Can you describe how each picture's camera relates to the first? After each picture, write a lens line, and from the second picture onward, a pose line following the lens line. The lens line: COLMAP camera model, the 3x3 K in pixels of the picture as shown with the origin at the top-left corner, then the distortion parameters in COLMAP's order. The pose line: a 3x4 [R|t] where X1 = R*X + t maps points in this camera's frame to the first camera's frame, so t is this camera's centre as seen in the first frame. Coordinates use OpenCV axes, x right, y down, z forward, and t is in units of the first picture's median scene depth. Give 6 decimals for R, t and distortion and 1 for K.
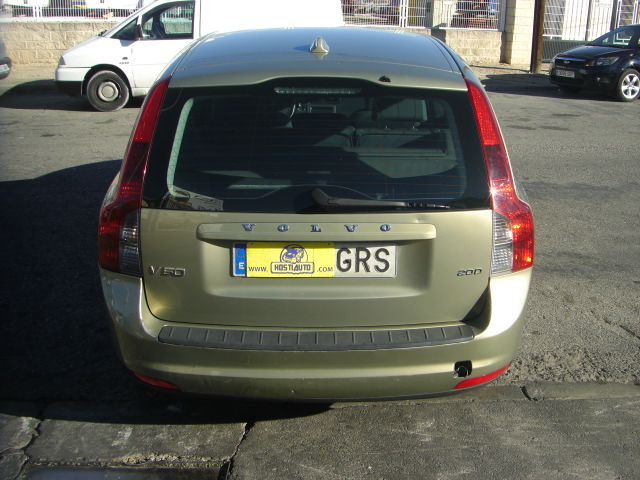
lens RADIAL K [[709.4, 0, 357.6], [0, 709.4, 240.1], [0, 0, 1]] dist [-0.196410, 0.129852]
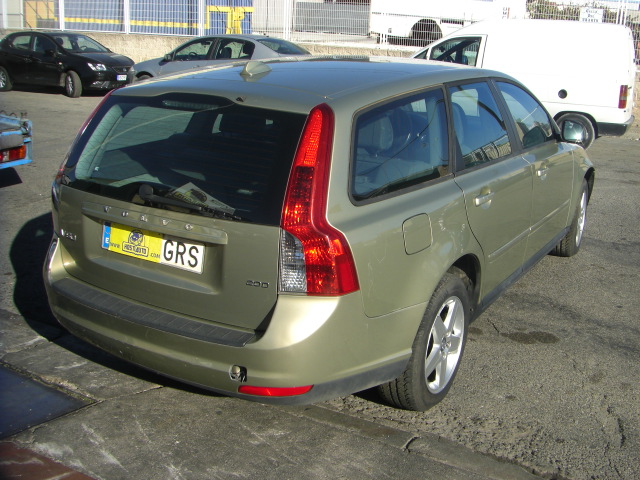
lens RADIAL K [[709.4, 0, 357.6], [0, 709.4, 240.1], [0, 0, 1]] dist [-0.196410, 0.129852]
pose [[0.856405, 0.165416, -0.489090, 0.798807], [-0.192410, 0.981302, -0.005025, -0.042084], [0.479114, 0.098409, 0.872219, 0.151294]]
